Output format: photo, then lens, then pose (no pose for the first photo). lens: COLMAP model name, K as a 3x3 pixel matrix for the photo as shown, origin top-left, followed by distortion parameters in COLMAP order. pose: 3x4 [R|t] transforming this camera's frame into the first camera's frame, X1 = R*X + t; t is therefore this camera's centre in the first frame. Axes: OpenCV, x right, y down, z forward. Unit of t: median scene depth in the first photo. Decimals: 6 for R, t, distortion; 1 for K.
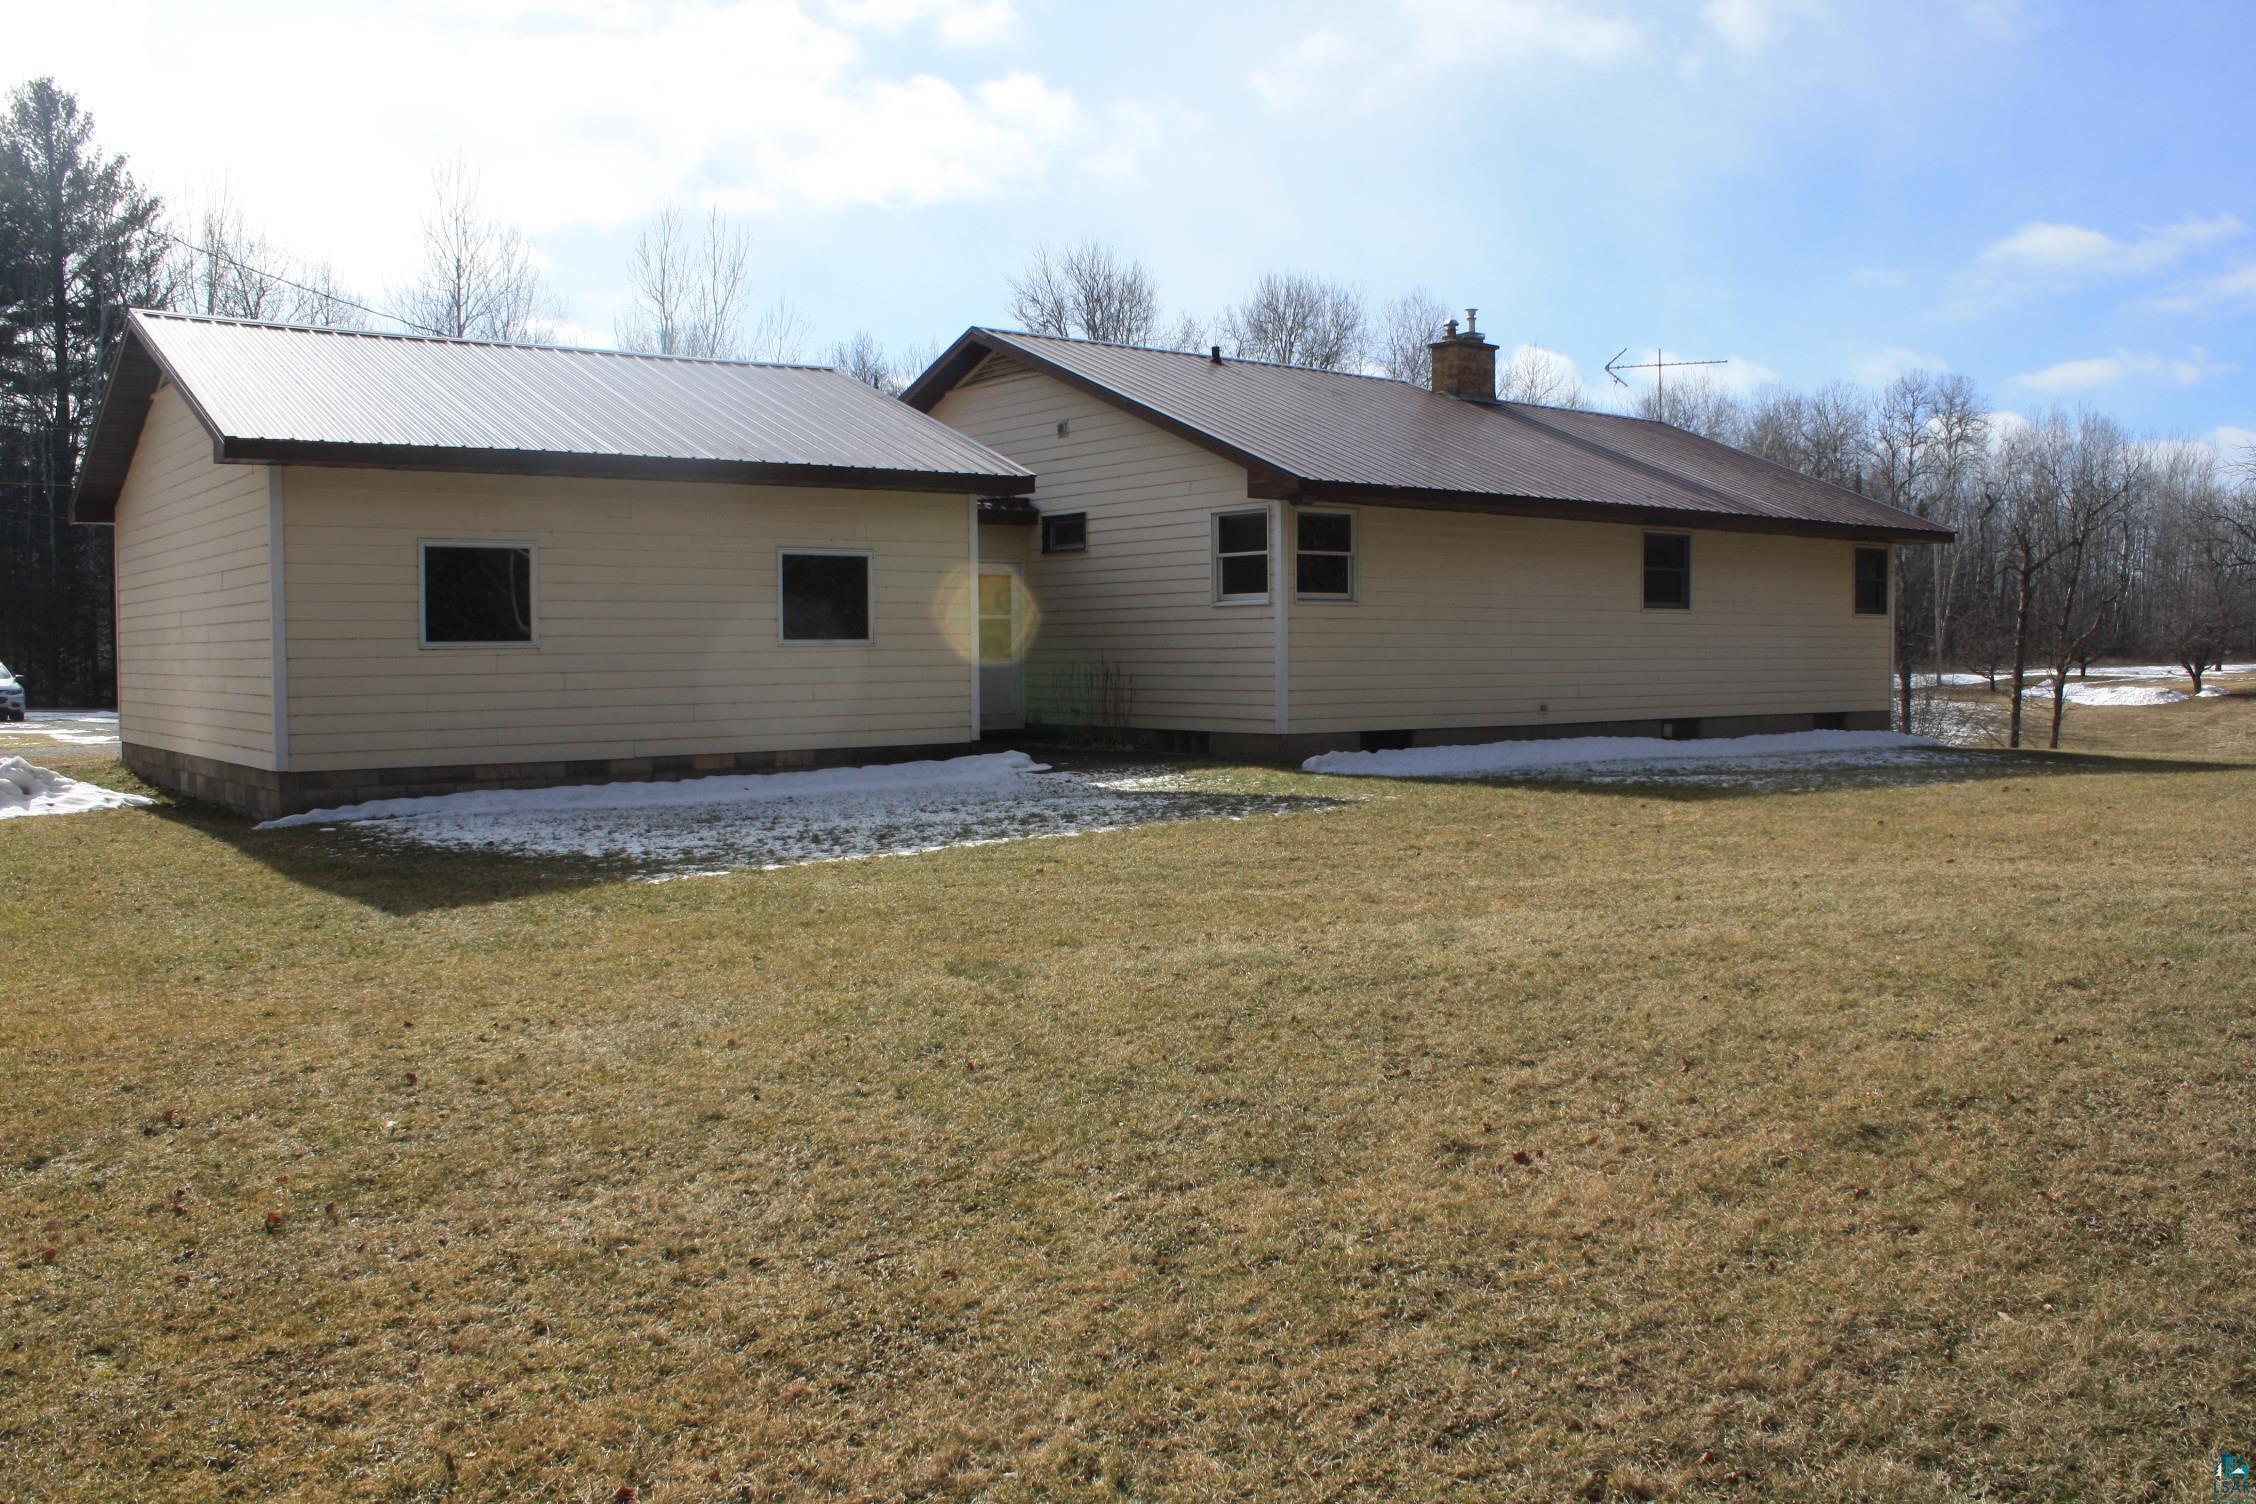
lens RADIAL K [[1894.1, 0, 1128.0], [0, 1894.1, 752.0], [0, 0, 1]] dist [-0.172077, 0.149375]
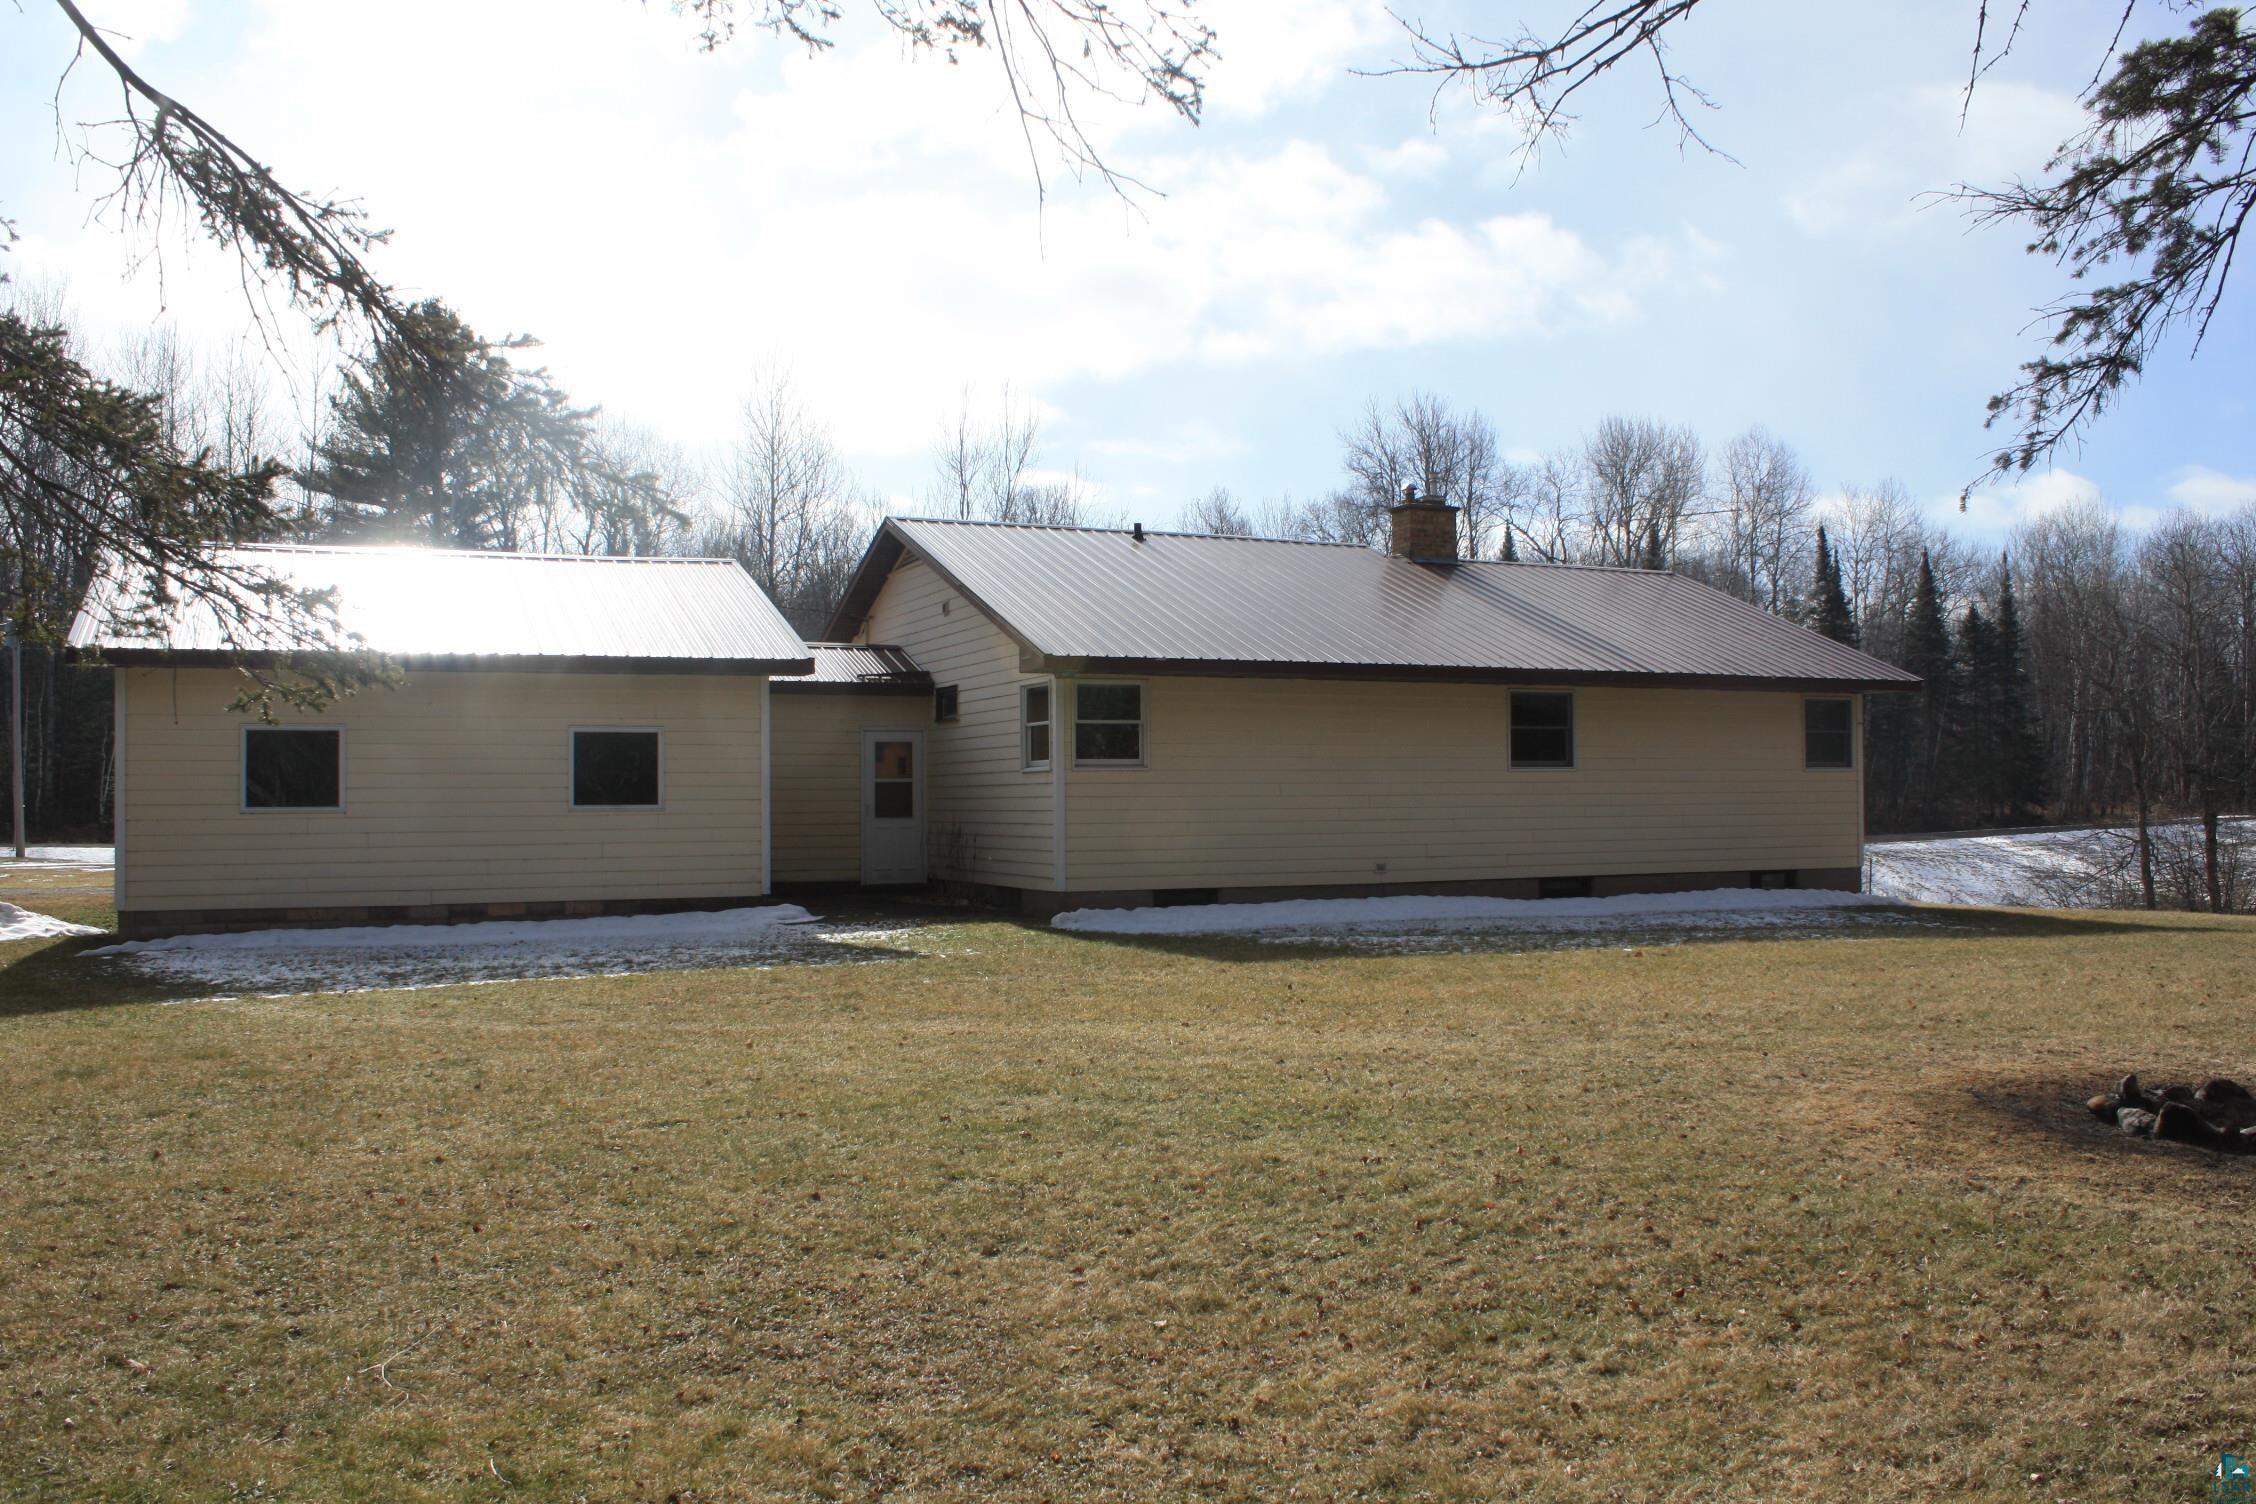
lens RADIAL K [[1894.1, 0, 1128.0], [0, 1894.1, 752.0], [0, 0, 1]] dist [-0.172077, 0.149375]
pose [[0.970923, -0.007109, -0.239288, 0.369441], [-0.011087, 0.997151, -0.074610, -0.008819], [0.239136, 0.075093, 0.968078, -0.031810]]
